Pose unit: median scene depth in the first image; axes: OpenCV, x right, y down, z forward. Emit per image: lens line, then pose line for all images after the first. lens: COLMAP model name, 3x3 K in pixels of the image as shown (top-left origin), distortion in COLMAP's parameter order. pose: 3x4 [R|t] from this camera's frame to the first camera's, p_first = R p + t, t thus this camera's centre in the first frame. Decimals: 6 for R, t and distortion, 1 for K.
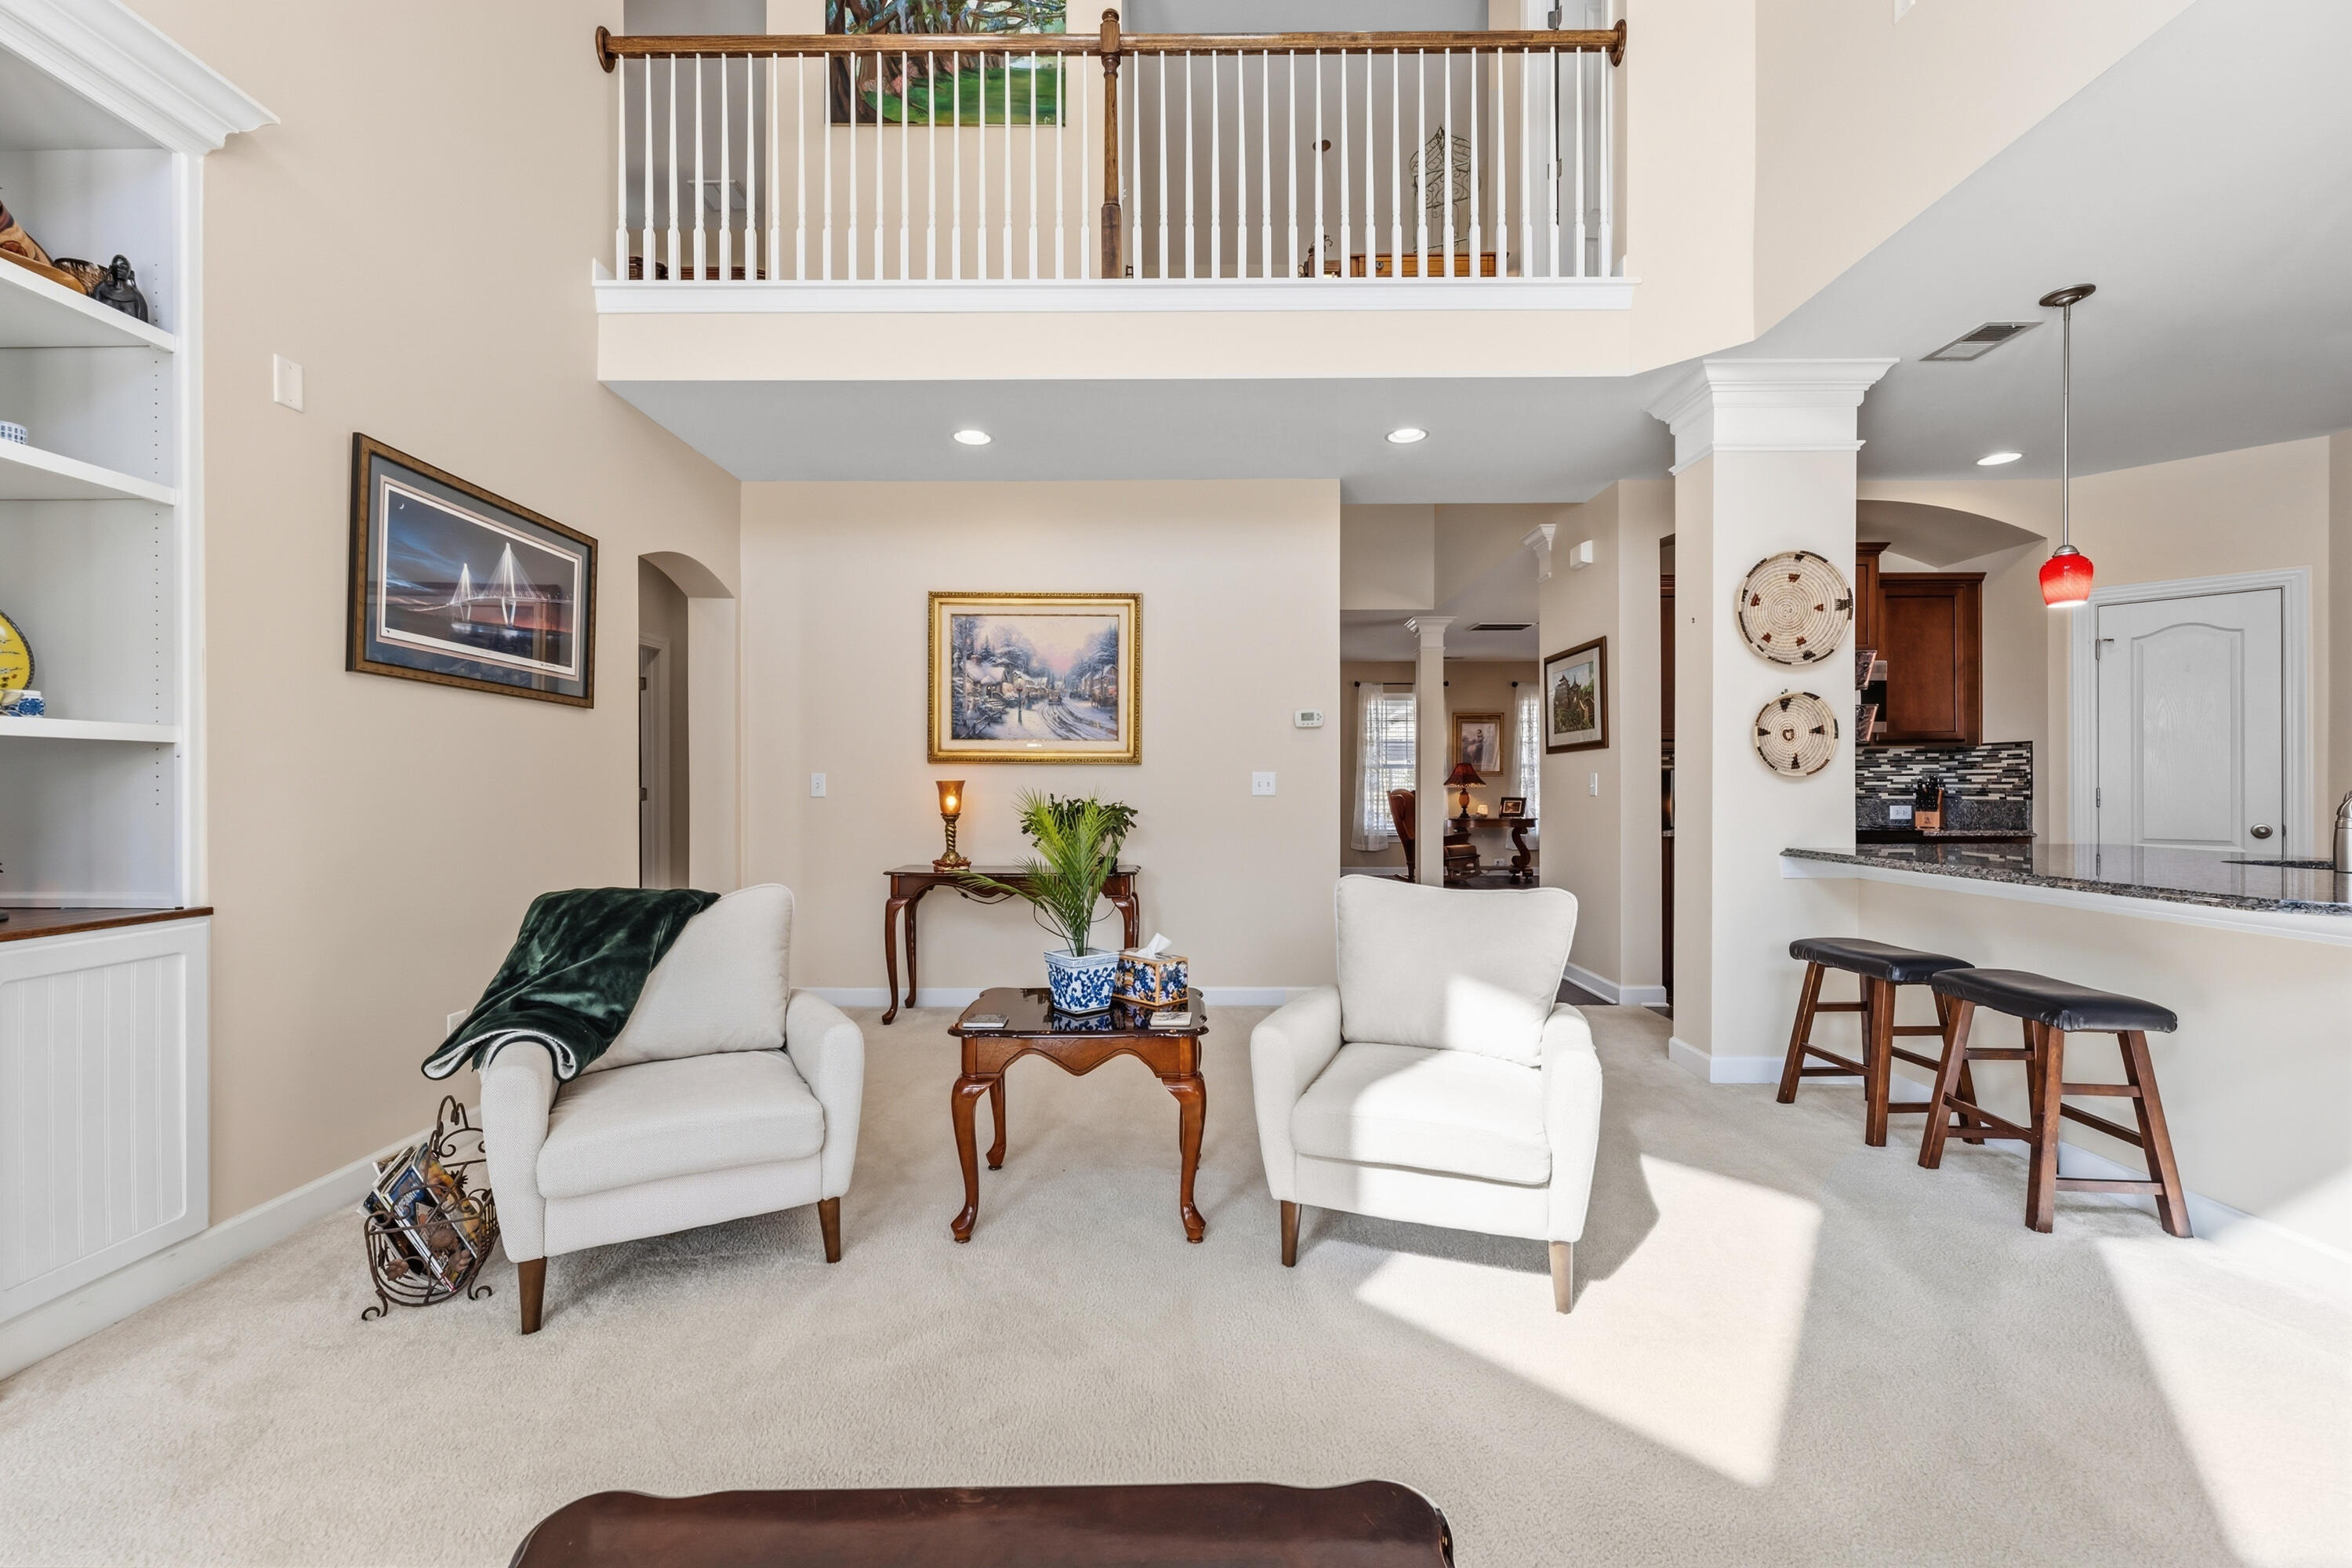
lens RADIAL K [[964.1, 0, 1165.7], [0, 964.1, 786.8], [0, 0, 1]] dist [0.001145, 0.000355]
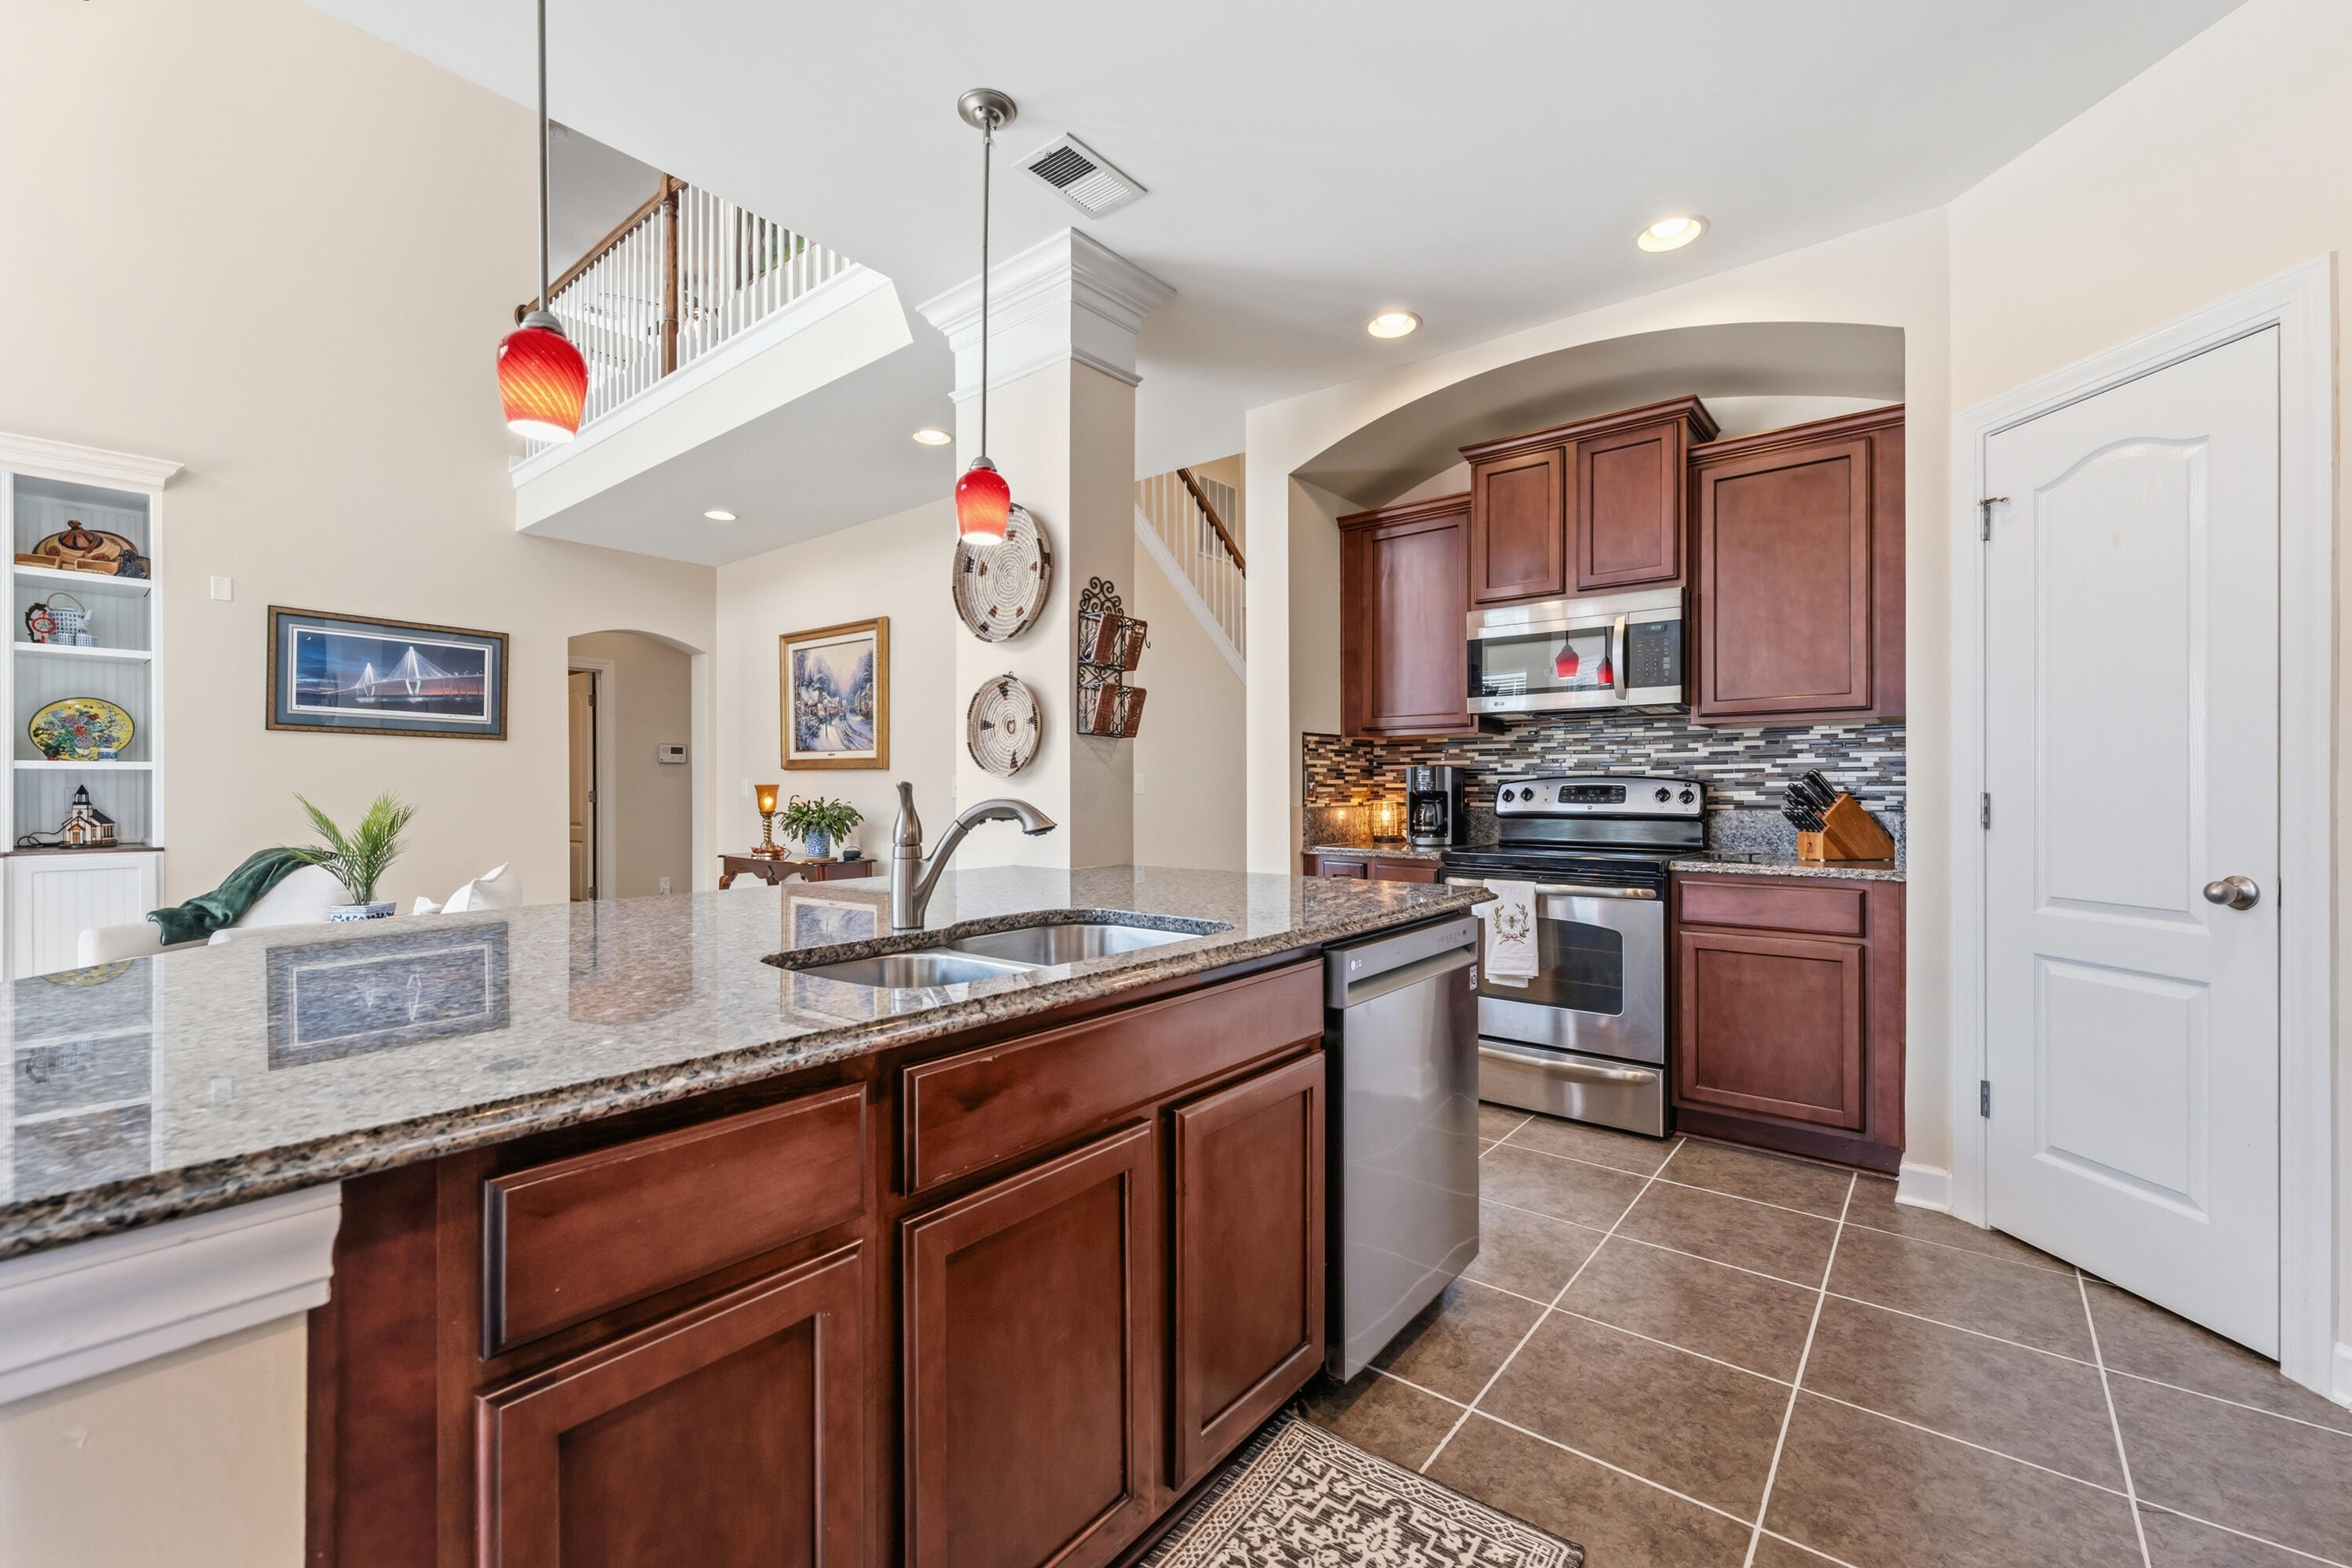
lens RADIAL K [[975.0, 0, 1170.1], [0, 975.0, 789.6], [0, 0, 1]] dist [0.001193, 0.000005]
pose [[0.780228, -0.000200, -0.625495, 1.271114], [0.000600, 1.000000, 0.000429, -0.000796], [0.625495, -0.000710, 0.780228, 0.438164]]
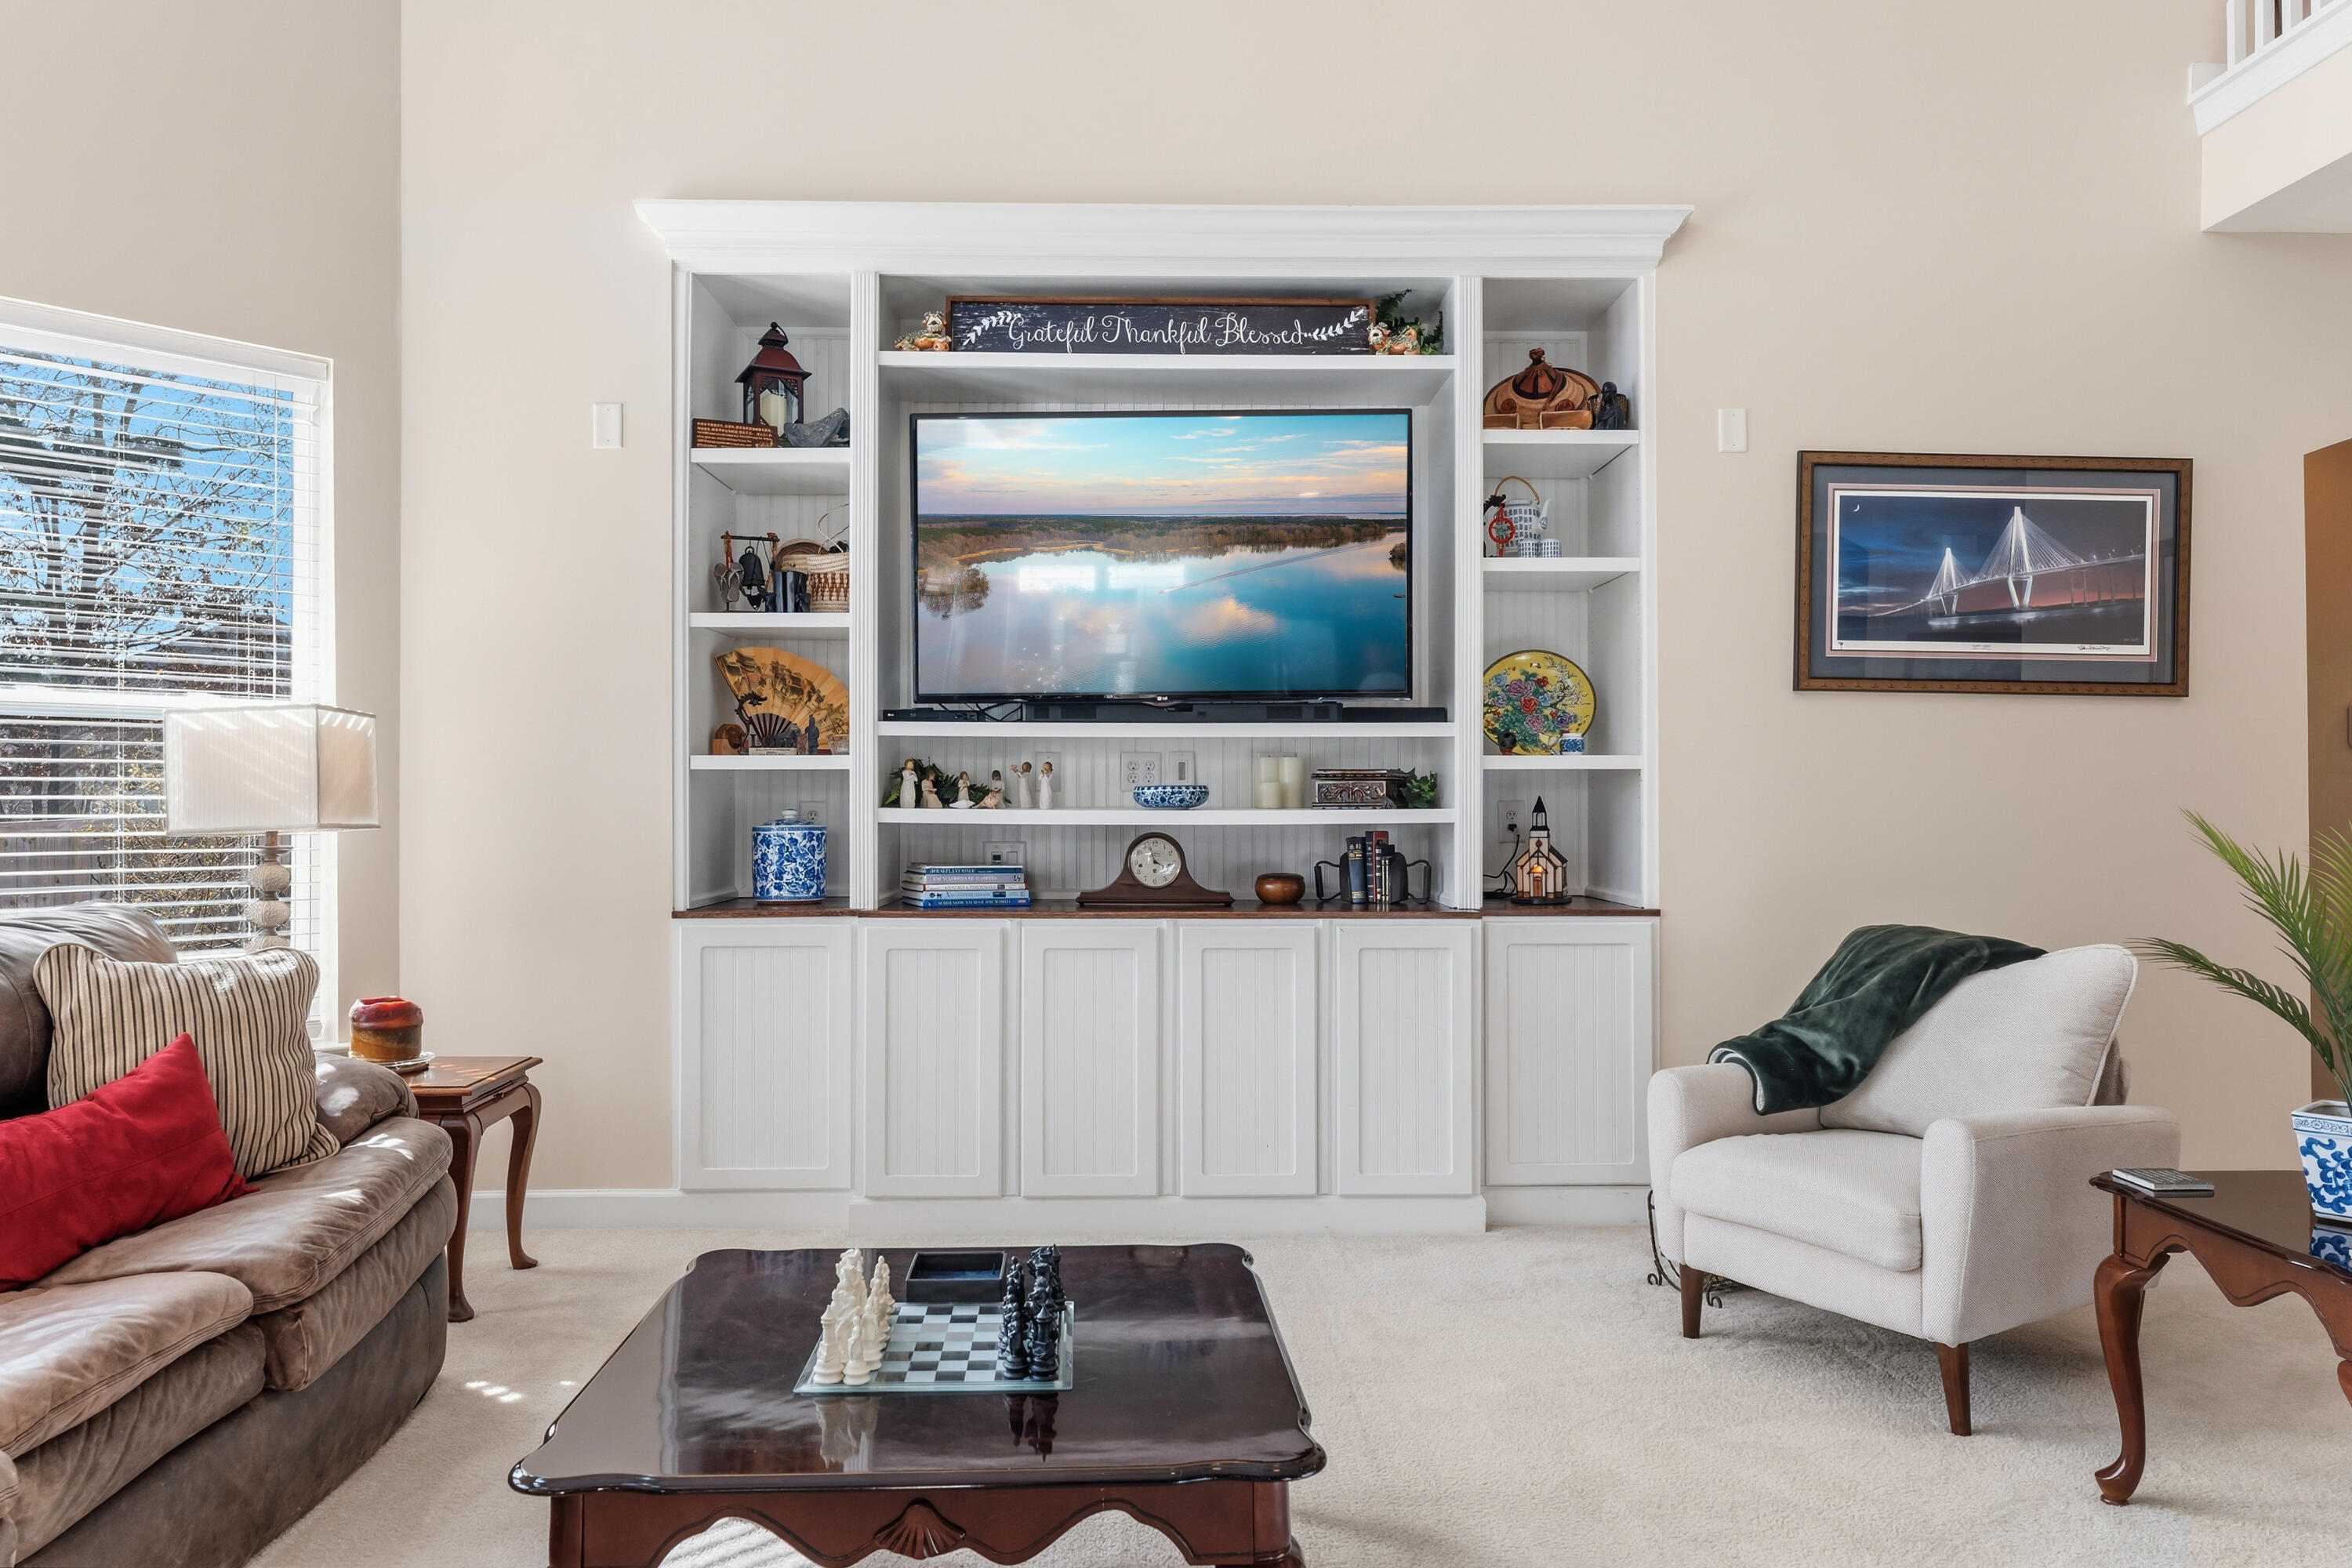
lens RADIAL K [[1581.9, 0, 1172.8], [0, 1581.9, 789.4], [0, 0, 1]] dist [-0.002496, -0.000834]
pose [[0.033566, -0.009395, -0.999392, 0.553431], [-0.000500, 0.999956, -0.009417, -0.001365], [0.999436, 0.000816, 0.033560, 0.215265]]
